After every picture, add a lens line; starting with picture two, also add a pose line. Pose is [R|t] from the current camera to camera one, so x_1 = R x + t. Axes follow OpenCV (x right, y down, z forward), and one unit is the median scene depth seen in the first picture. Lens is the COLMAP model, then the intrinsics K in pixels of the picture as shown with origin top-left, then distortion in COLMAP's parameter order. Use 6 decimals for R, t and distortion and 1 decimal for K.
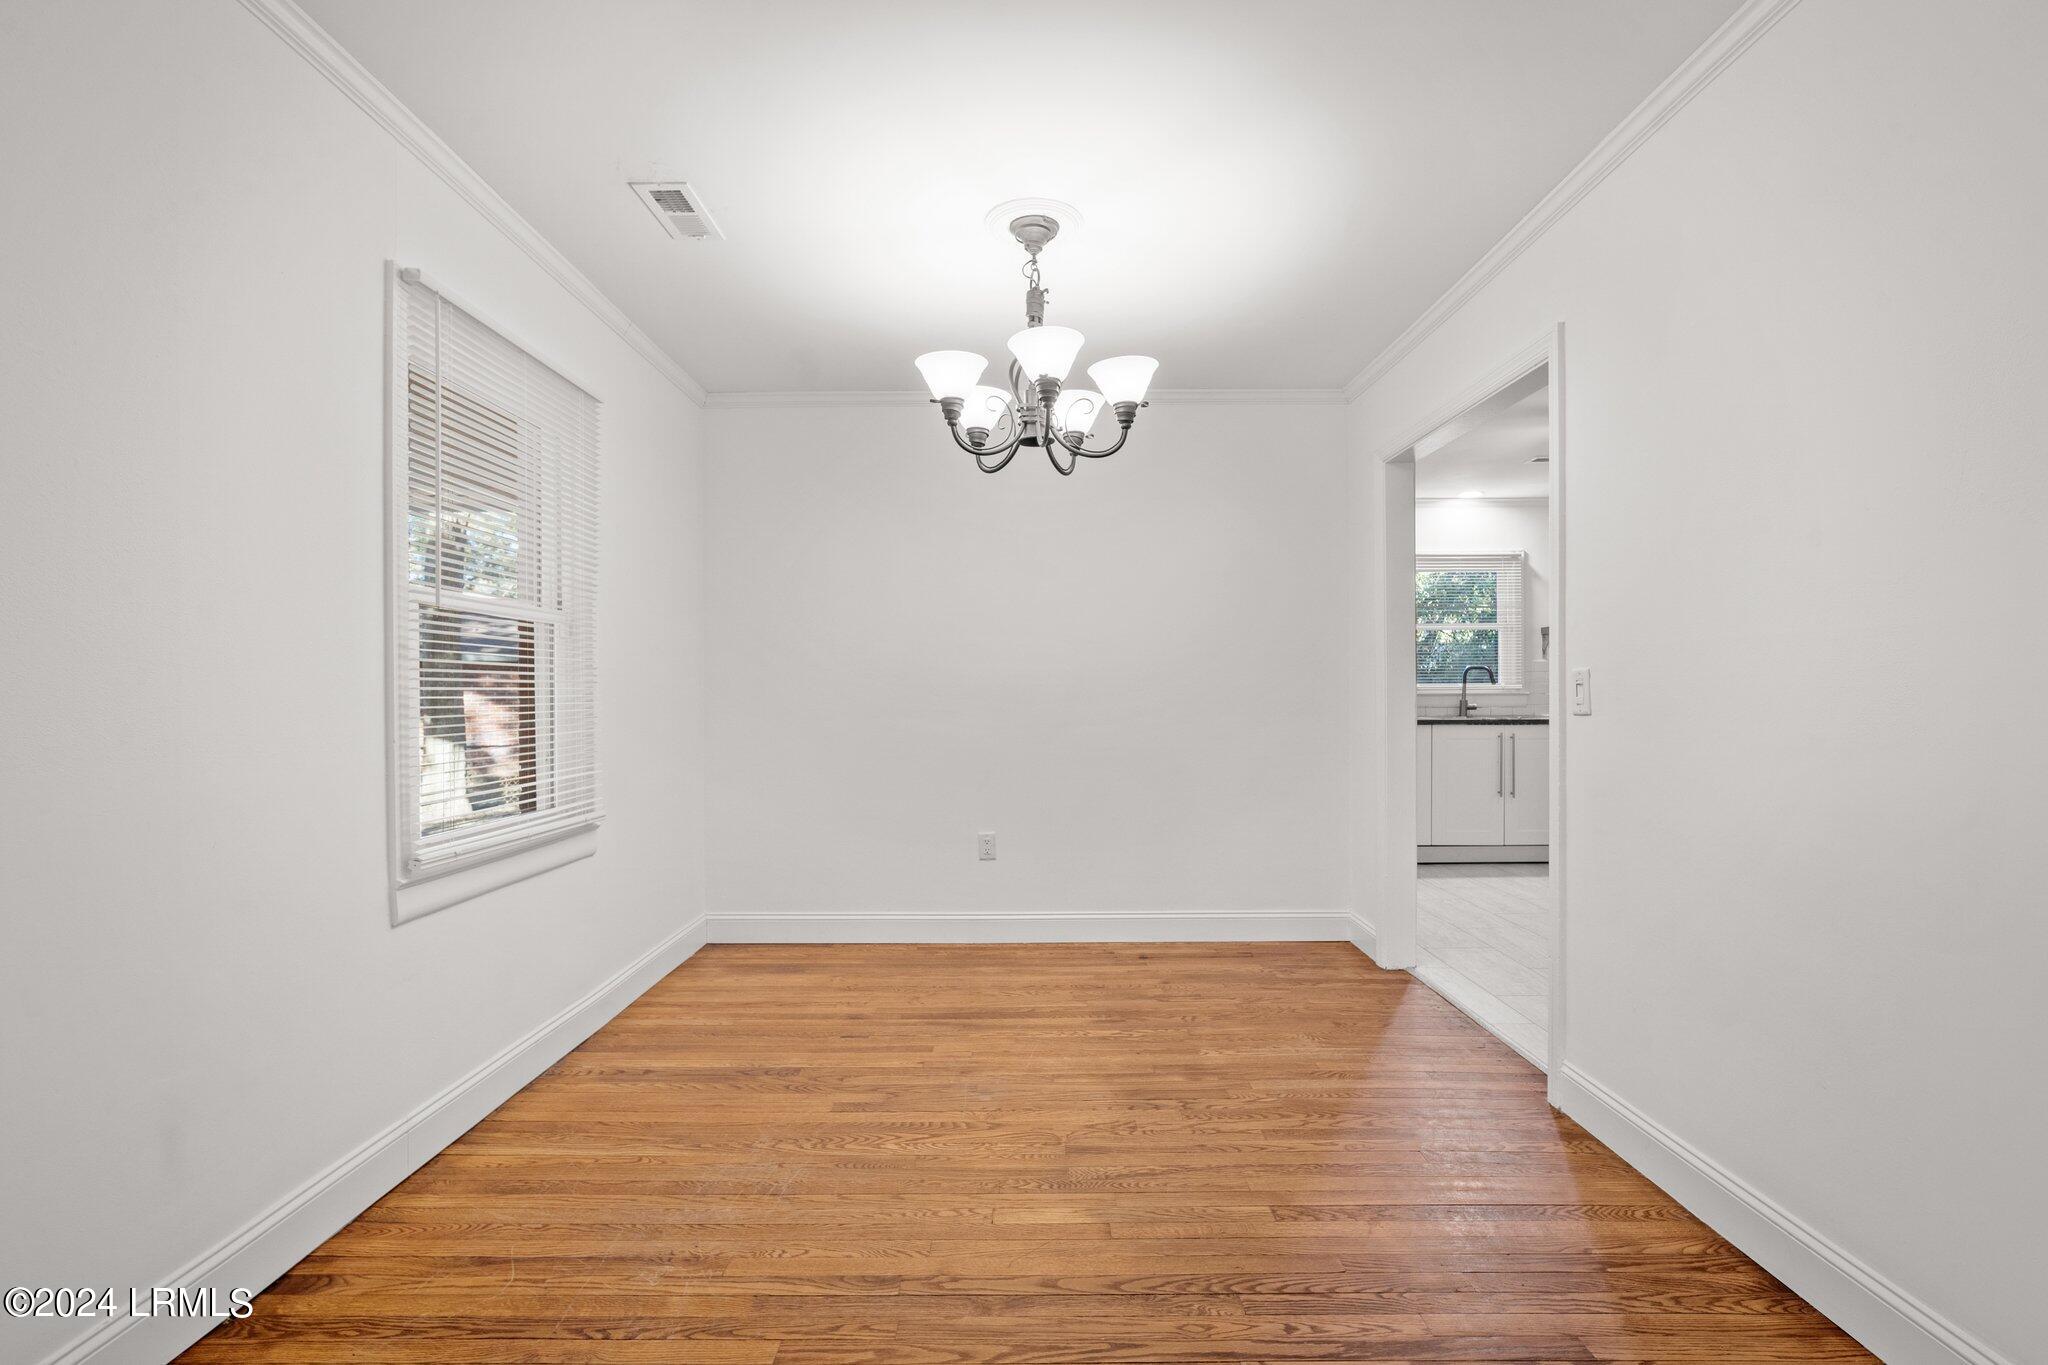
lens RADIAL K [[902.3, 0, 1018.6], [0, 902.3, 695.6], [0, 0, 1]] dist [-0.012315, 0.000633]
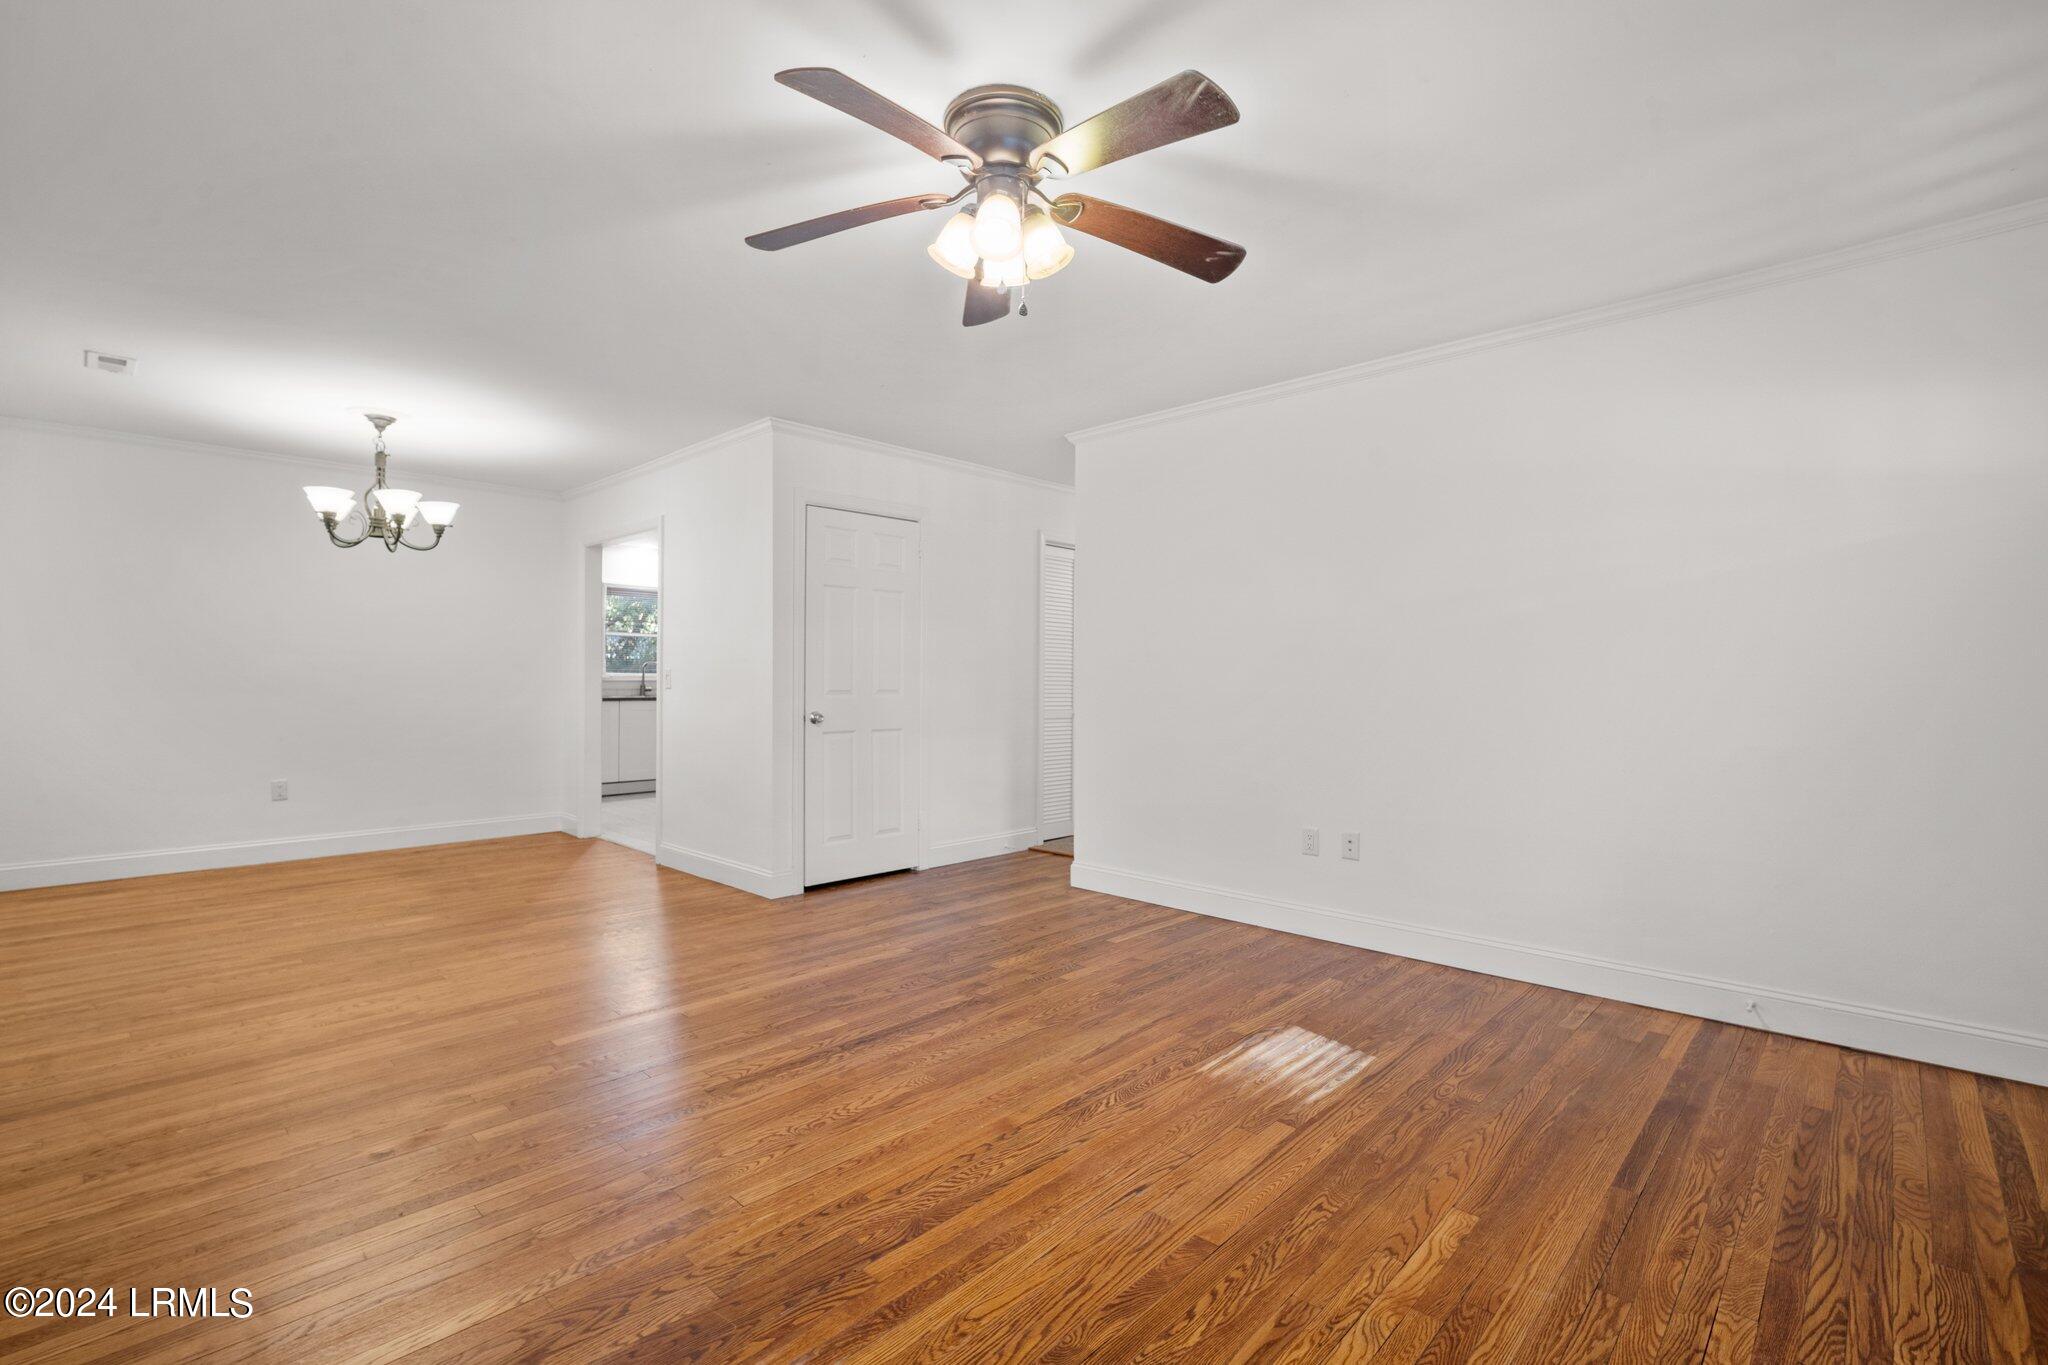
lens RADIAL K [[915.4, 0, 1027.1], [0, 915.4, 679.9], [0, 0, 1]] dist [-0.011635, 0.000595]
pose [[0.679137, 0.007798, 0.733970, -0.399184], [-0.004965, 0.999969, -0.006030, 0.006944], [-0.733995, 0.000451, 0.679155, -1.082091]]
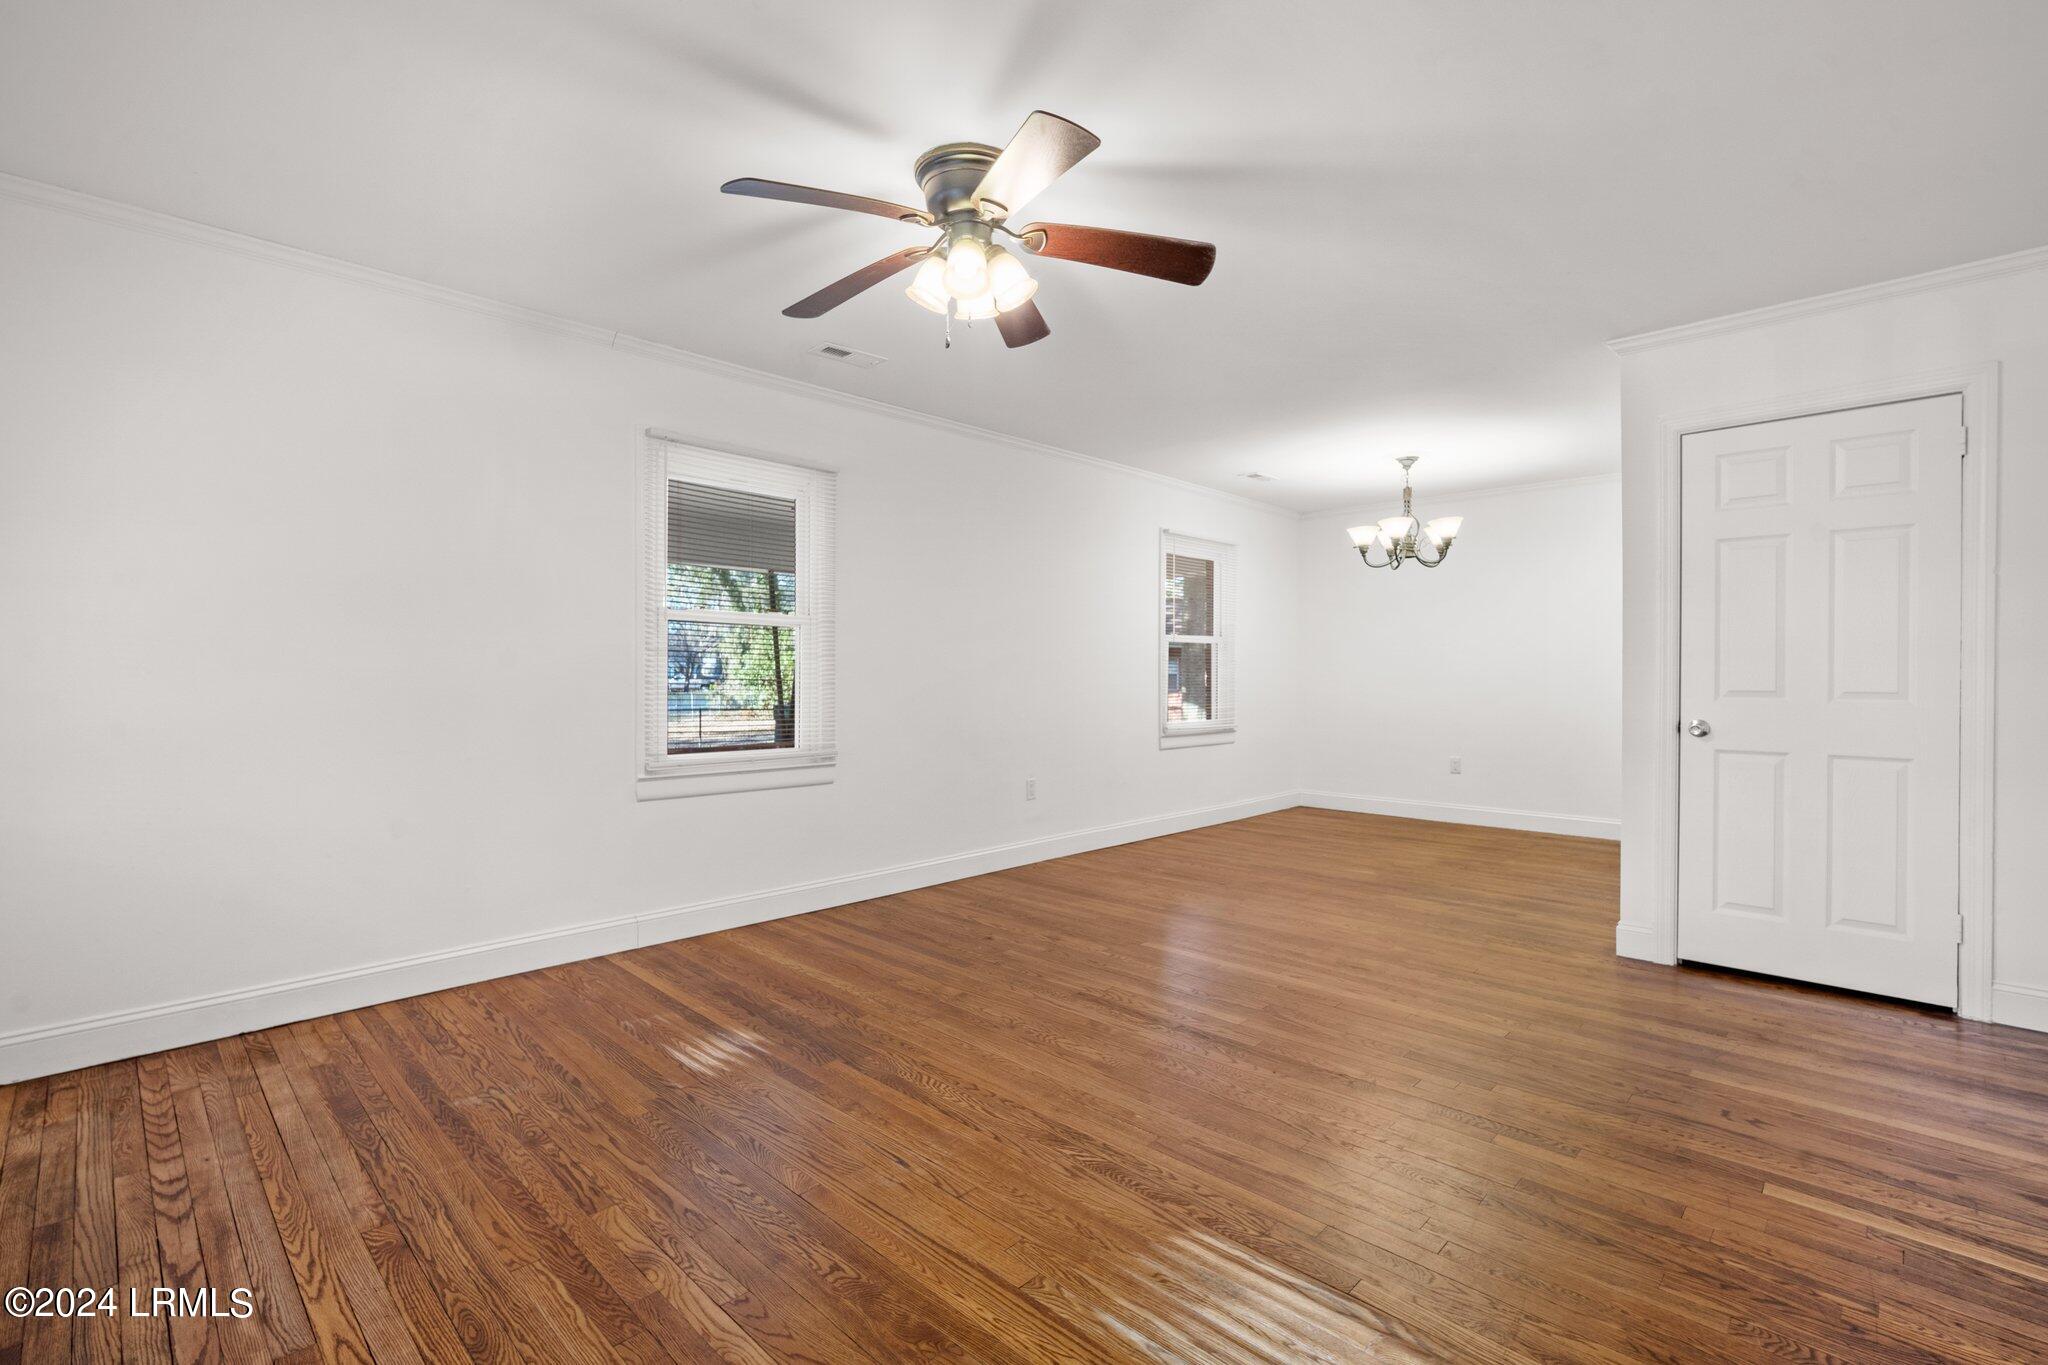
lens RADIAL K [[915.4, 0, 1027.1], [0, 915.4, 679.9], [0, 0, 1]] dist [-0.011635, 0.000595]
pose [[0.730512, 0.012195, -0.682791, 0.785782], [-0.008114, 0.999925, 0.009178, -0.000340], [0.682852, -0.001165, 0.730556, -1.135712]]
